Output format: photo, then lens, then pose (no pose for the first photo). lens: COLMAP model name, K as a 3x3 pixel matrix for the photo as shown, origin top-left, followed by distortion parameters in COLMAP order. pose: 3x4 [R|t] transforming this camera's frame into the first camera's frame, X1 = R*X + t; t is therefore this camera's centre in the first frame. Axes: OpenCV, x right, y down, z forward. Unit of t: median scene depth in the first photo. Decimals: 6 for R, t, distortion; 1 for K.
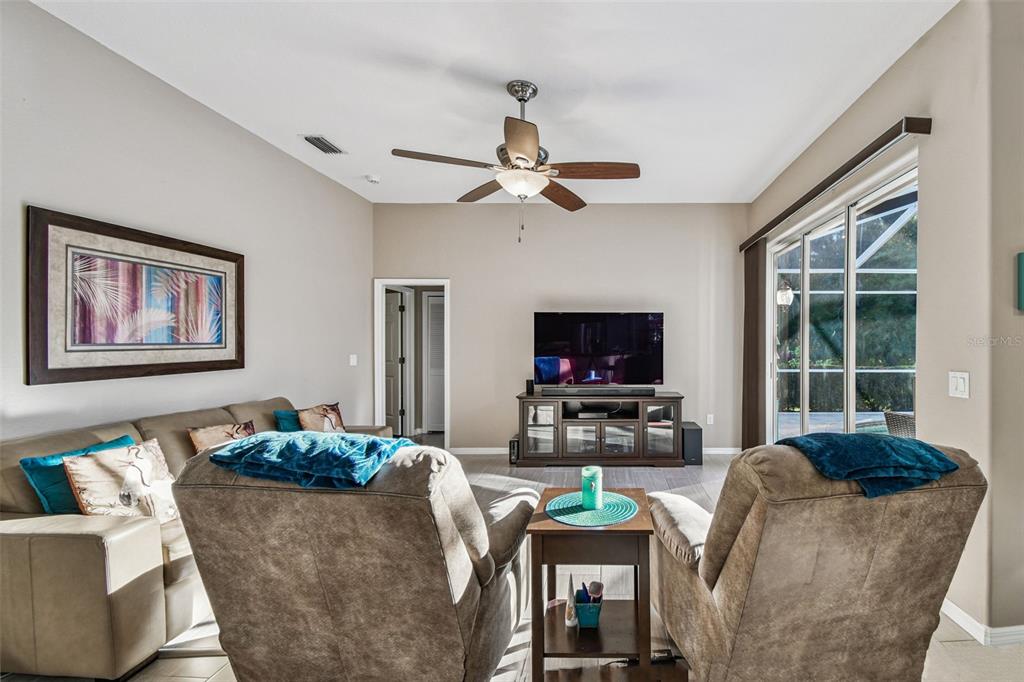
lens RADIAL K [[458.6, 0, 524.1], [0, 458.6, 340.8], [0, 0, 1]] dist [0.019127, -0.025394]
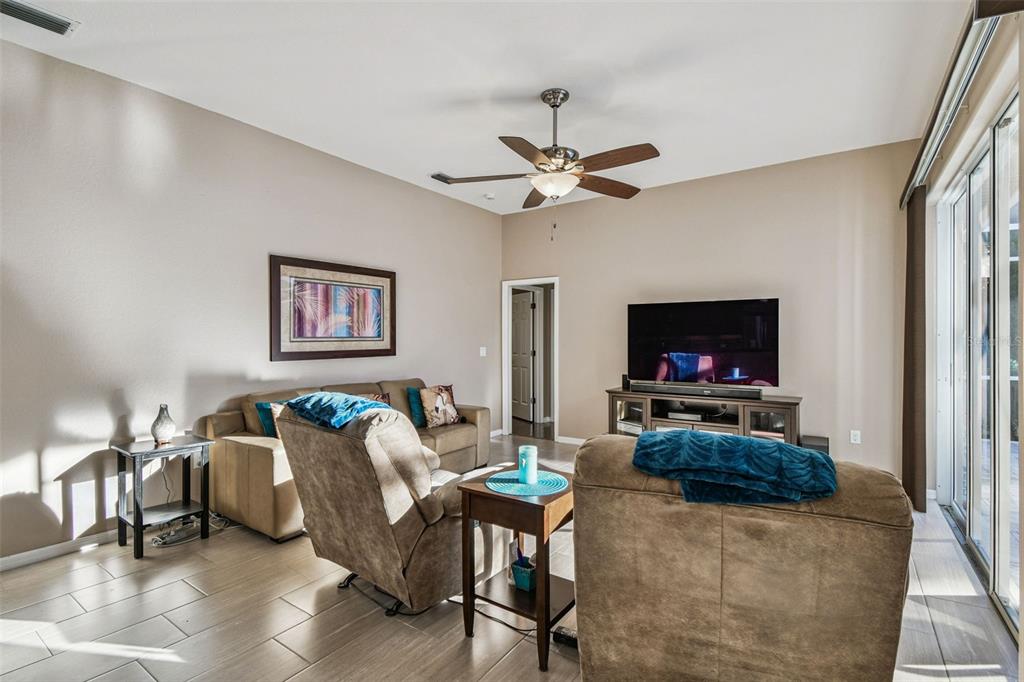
lens RADIAL K [[516.4, 0, 536.1], [0, 516.4, 339.8], [0, 0, 1]] dist [0.025924, -0.040420]
pose [[0.811106, -0.001992, -0.584895, 0.667088], [0.001673, 0.999998, -0.001085, 0.017091], [0.584896, -0.000099, 0.811108, 0.006189]]
